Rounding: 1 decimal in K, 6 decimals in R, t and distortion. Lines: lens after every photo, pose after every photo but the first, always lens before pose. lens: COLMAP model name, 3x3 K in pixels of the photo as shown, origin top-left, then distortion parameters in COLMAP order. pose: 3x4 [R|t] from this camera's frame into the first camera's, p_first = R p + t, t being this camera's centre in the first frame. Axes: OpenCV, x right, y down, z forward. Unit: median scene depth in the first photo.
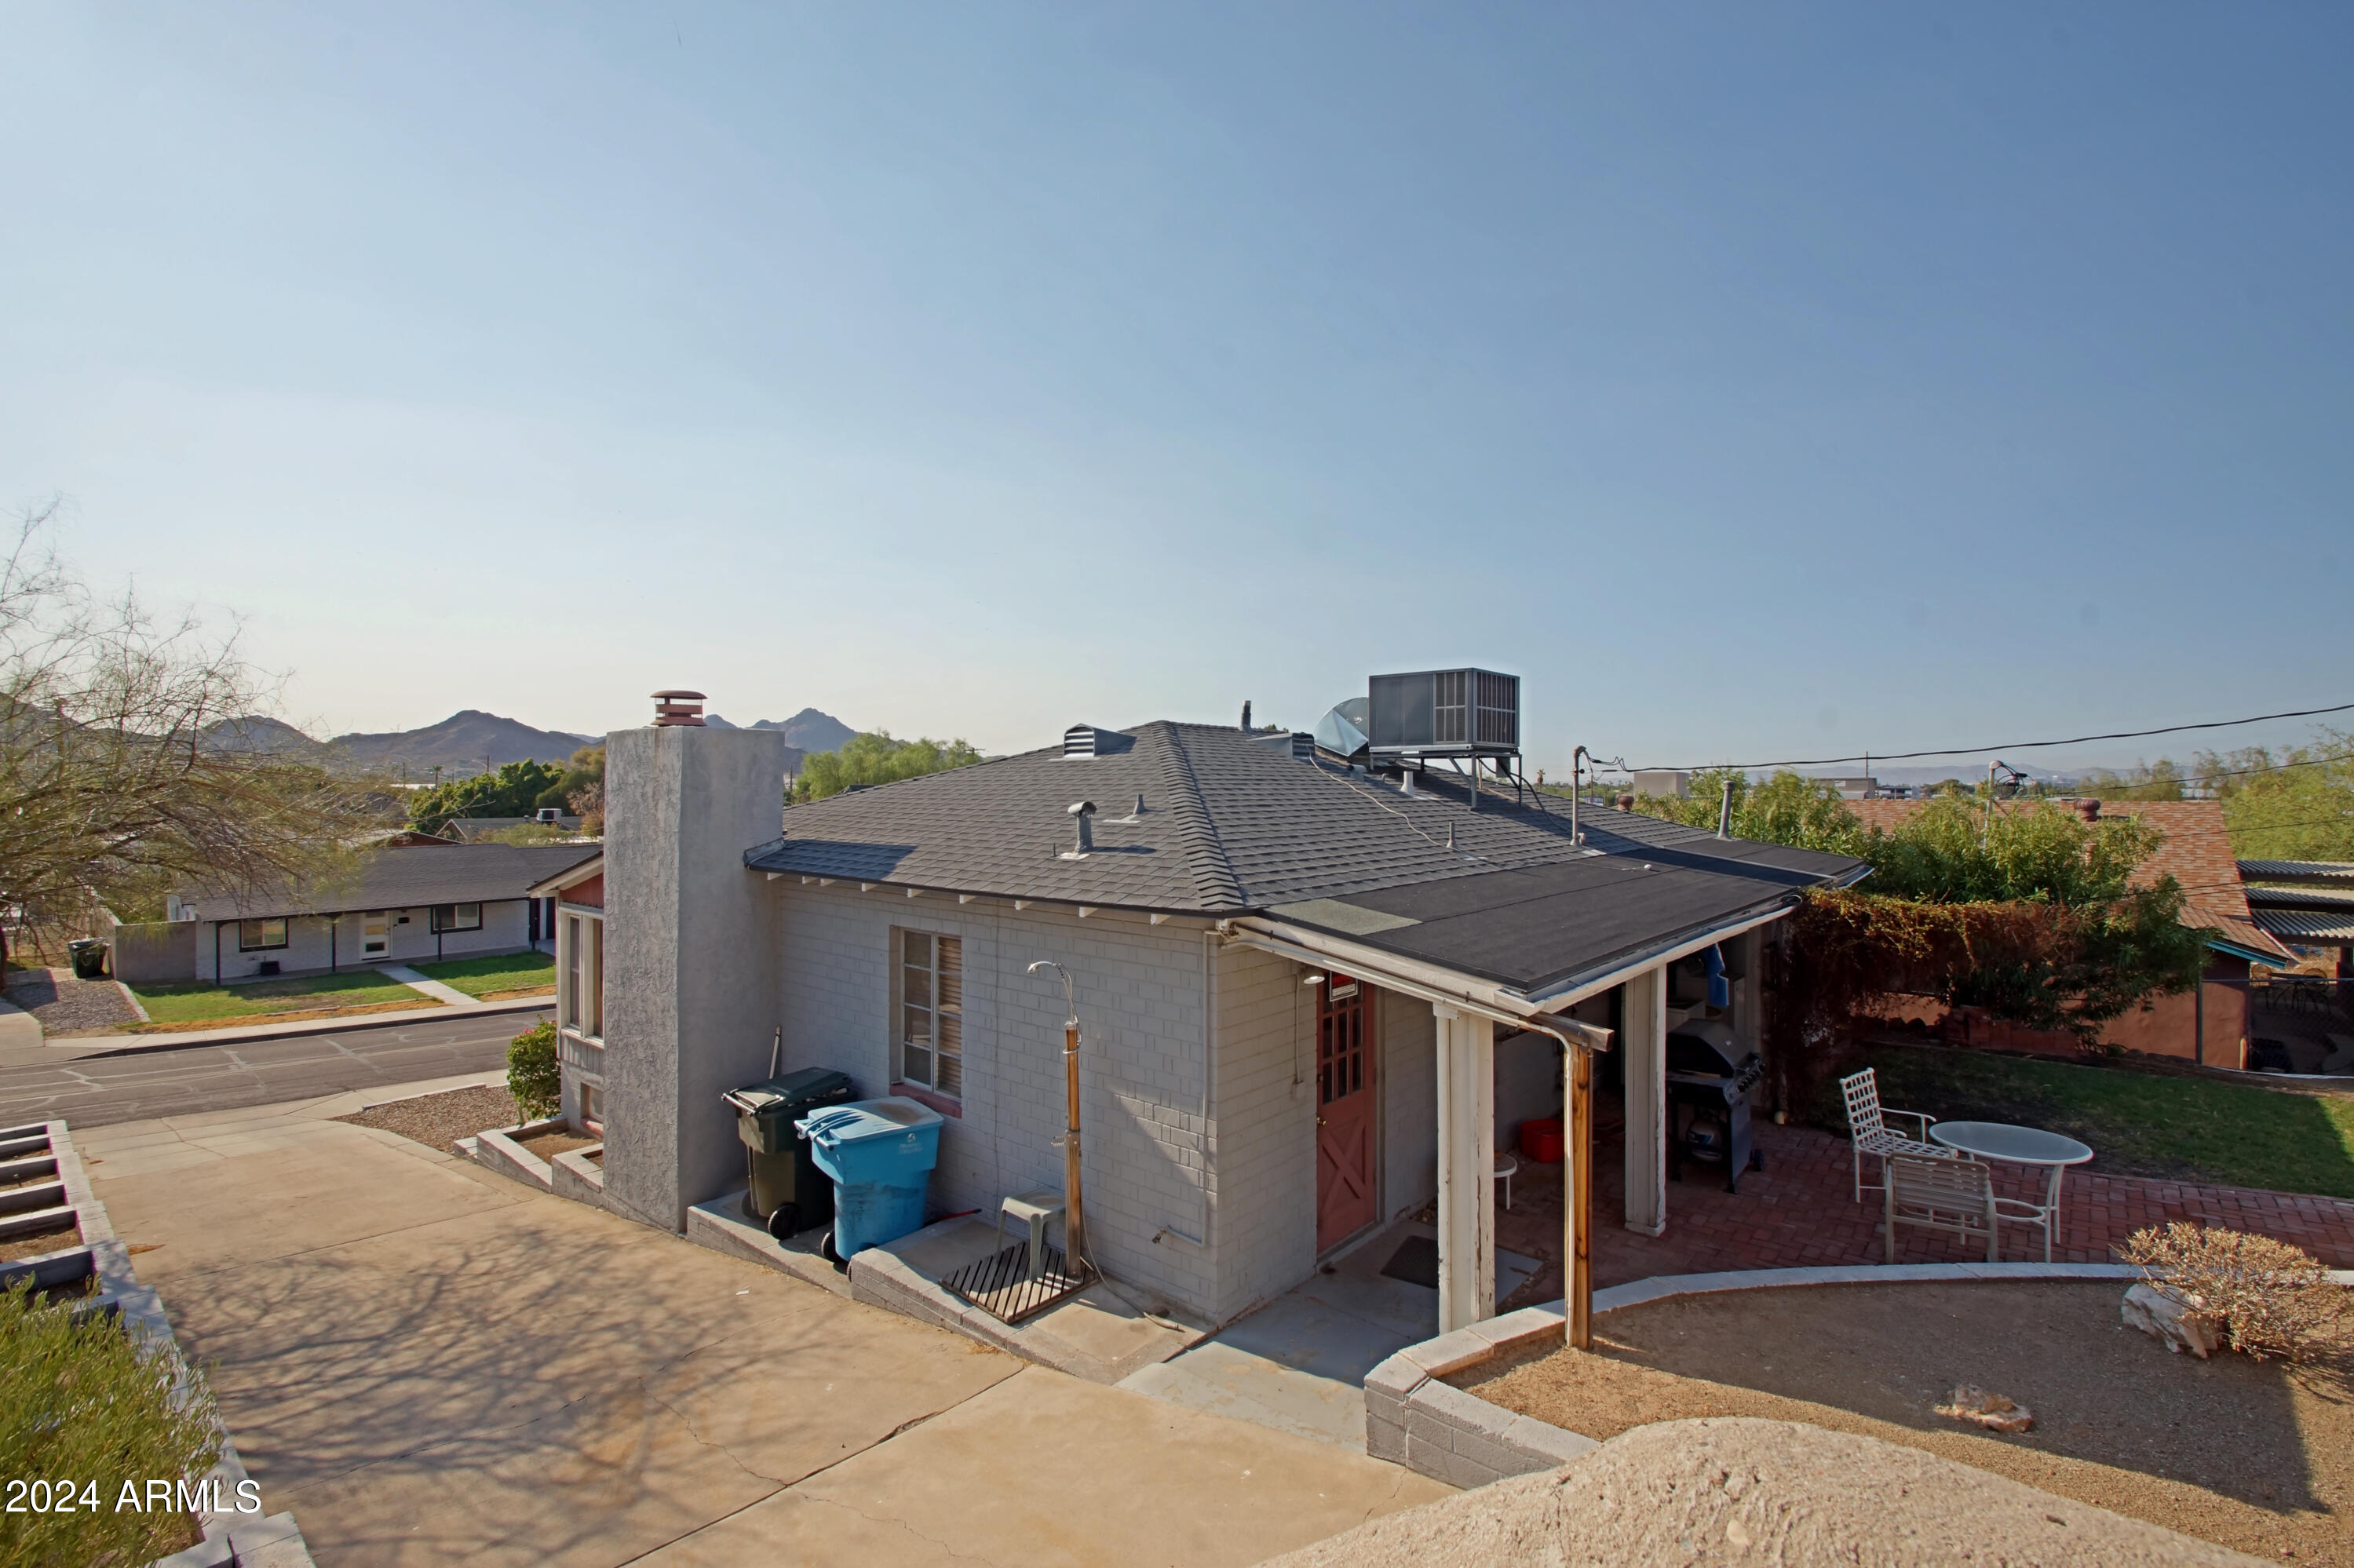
lens RADIAL K [[1046.8, 0, 1174.9], [0, 1046.8, 779.1], [0, 0, 1]] dist [0.015510, -0.017019]
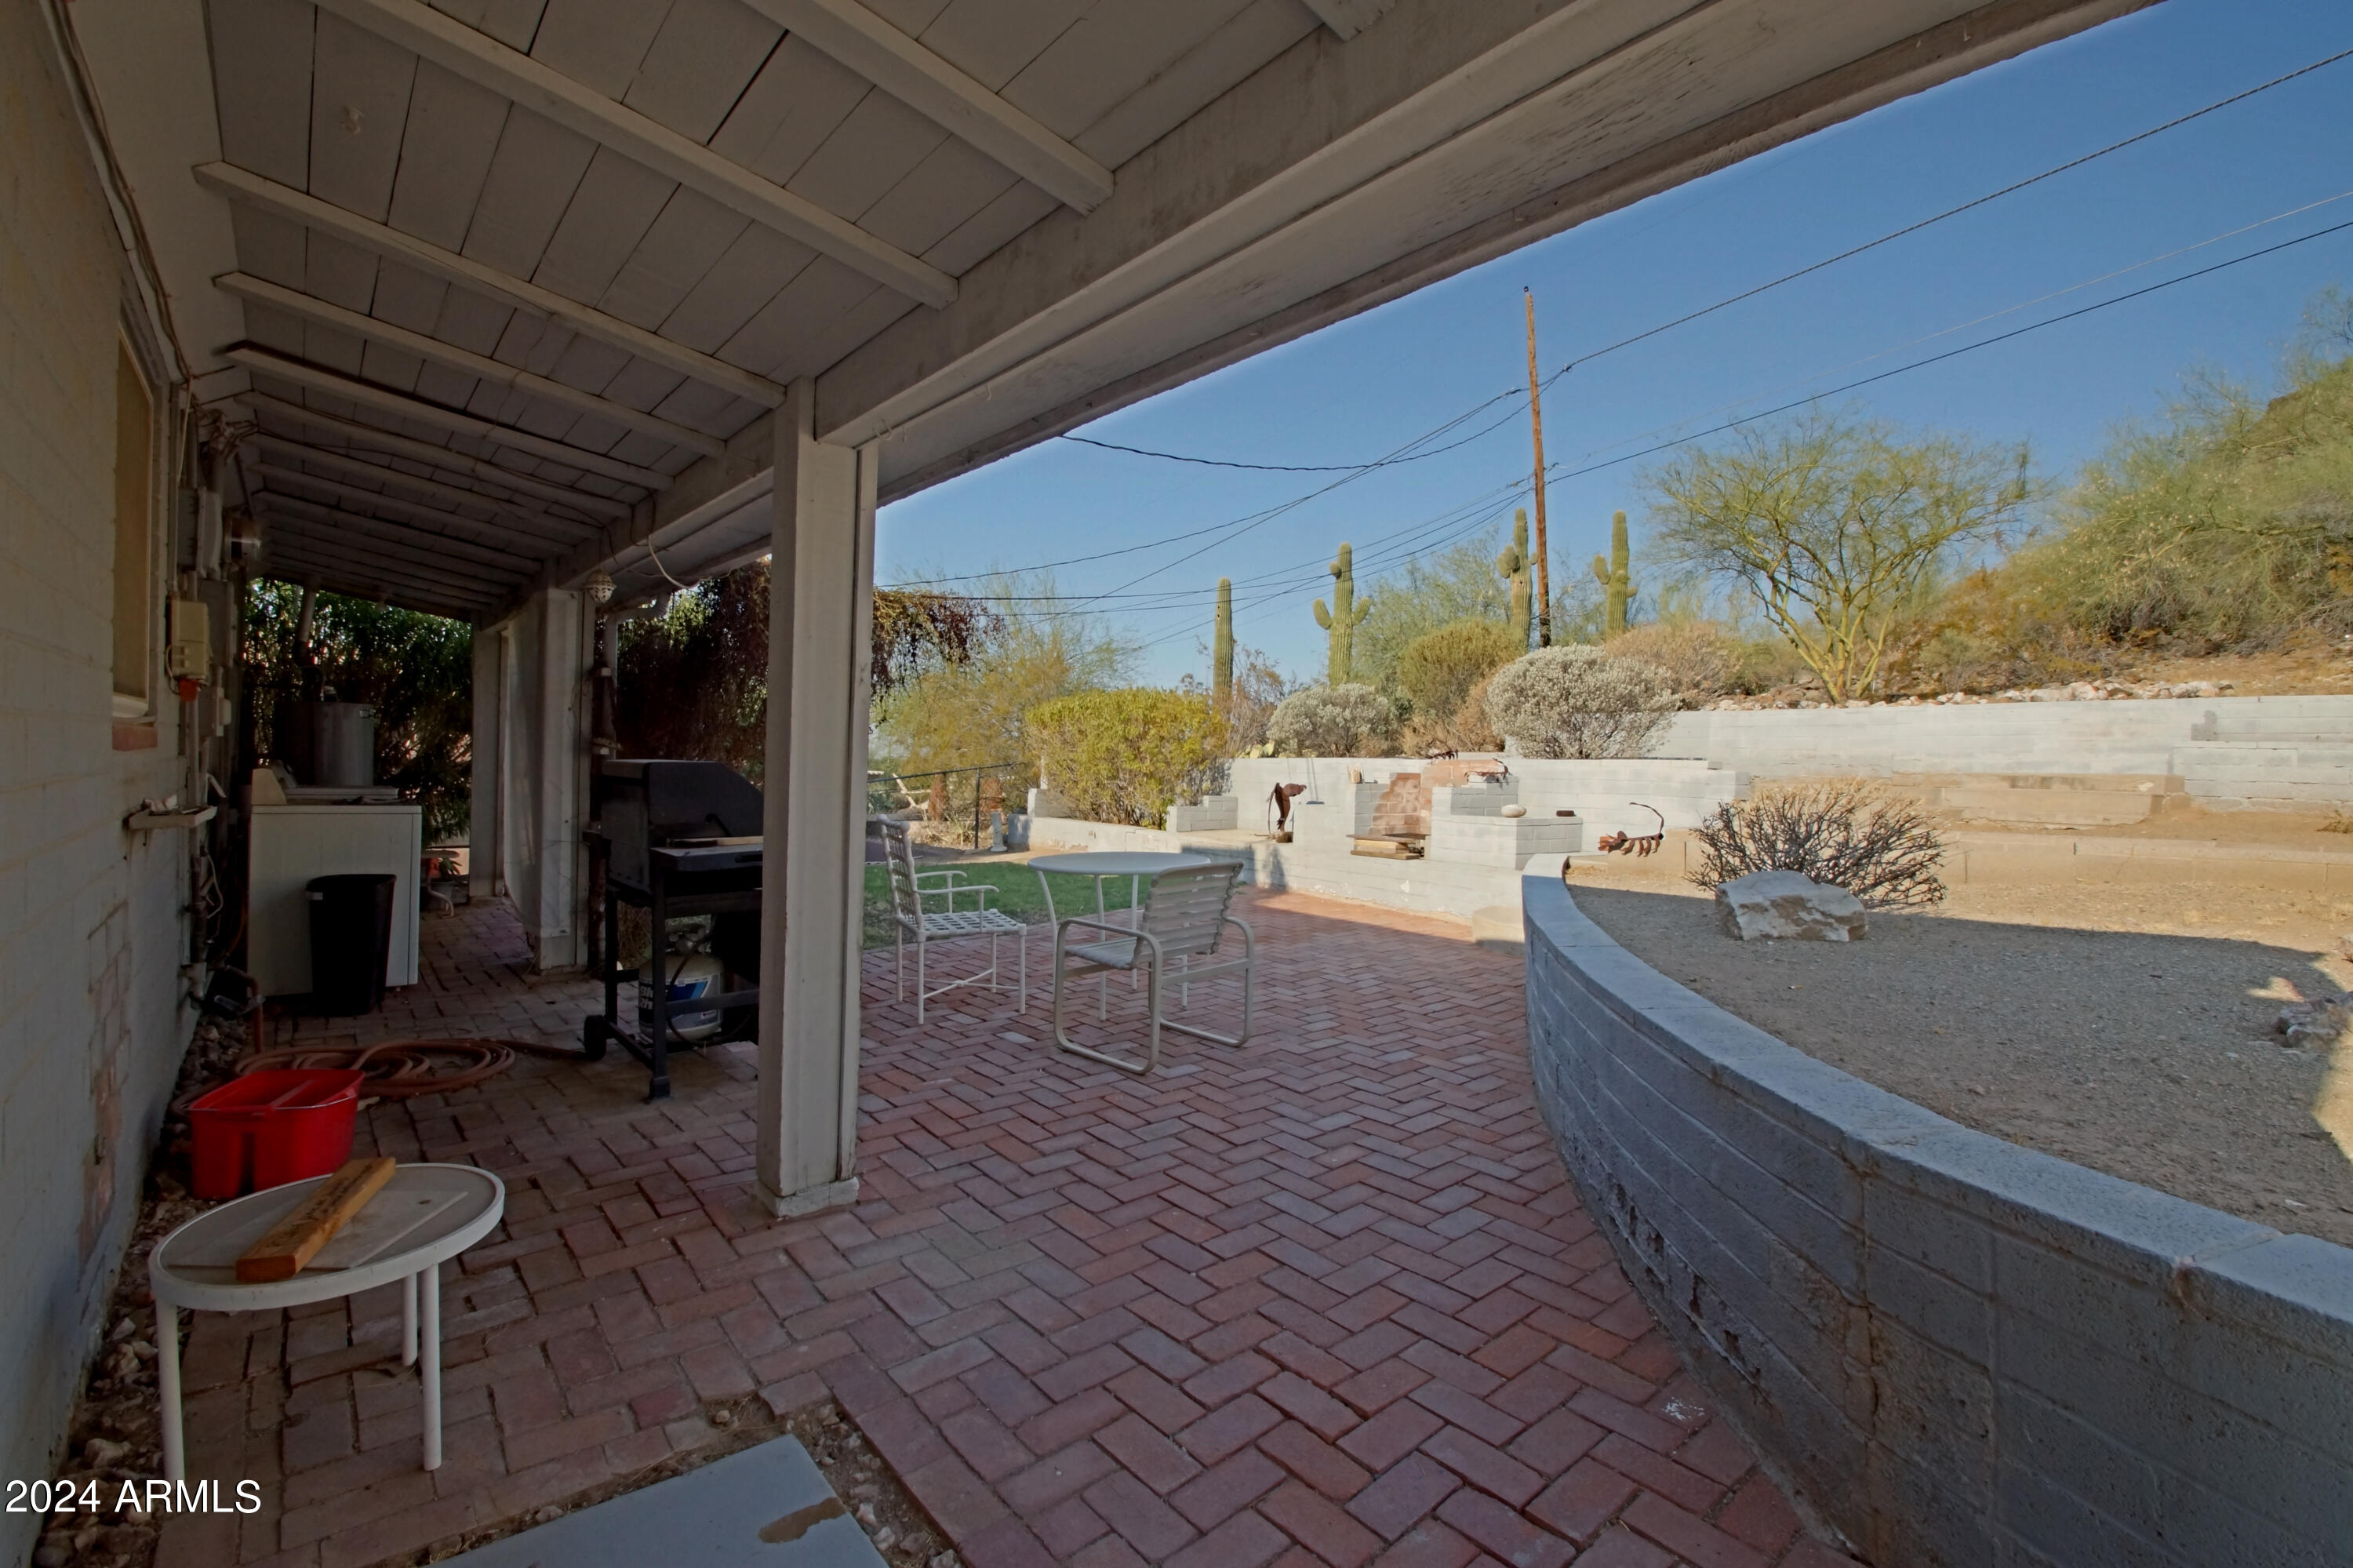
lens RADIAL K [[1046.4, 0, 1174.4], [0, 1046.4, 779.1], [0, 0, 1]] dist [0.015510, -0.017019]
pose [[0.158197, -0.007997, 0.987375, 0.080785], [-0.032847, 0.999371, 0.013357, 0.232493], [-0.986861, -0.034546, 0.157835, 0.710308]]
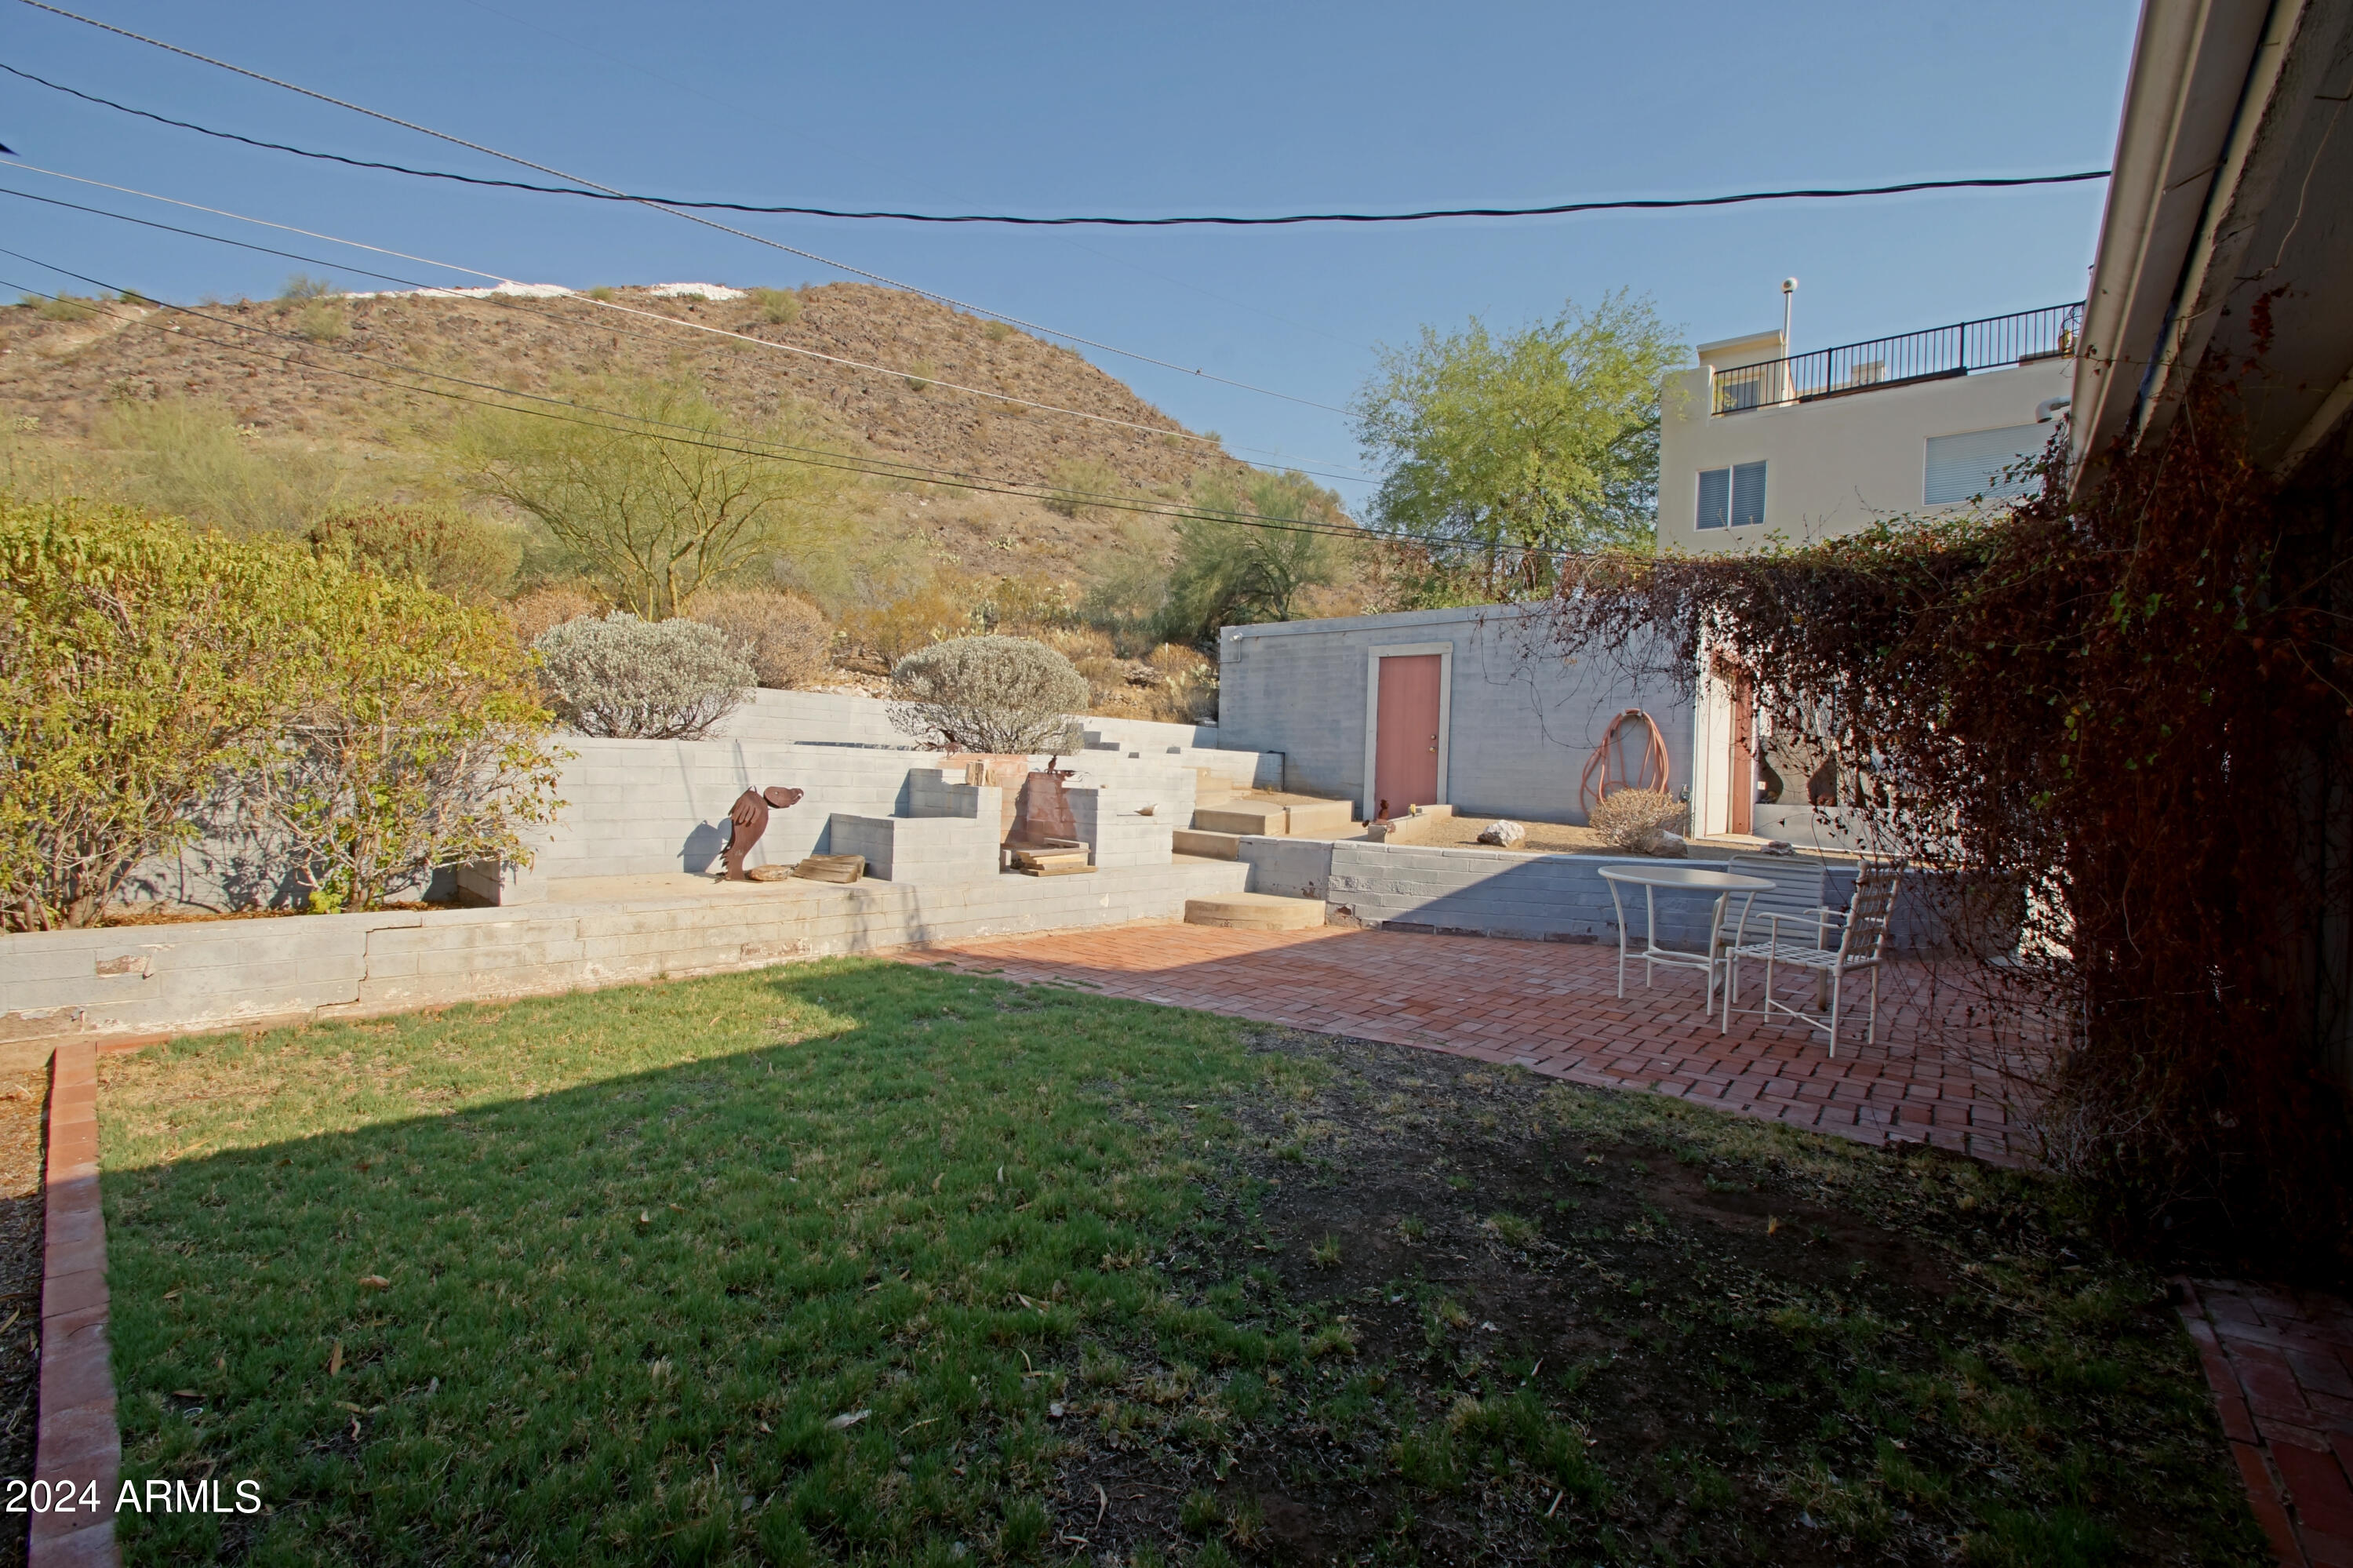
lens RADIAL K [[1046.4, 0, 1174.4], [0, 1046.4, 779.1], [0, 0, 1]] dist [0.015510, -0.017019]
pose [[-0.998266, -0.030158, -0.050543, 1.028728], [-0.030085, 0.999545, -0.002209, 0.236558], [0.050587, -0.000684, -0.998719, 1.495120]]
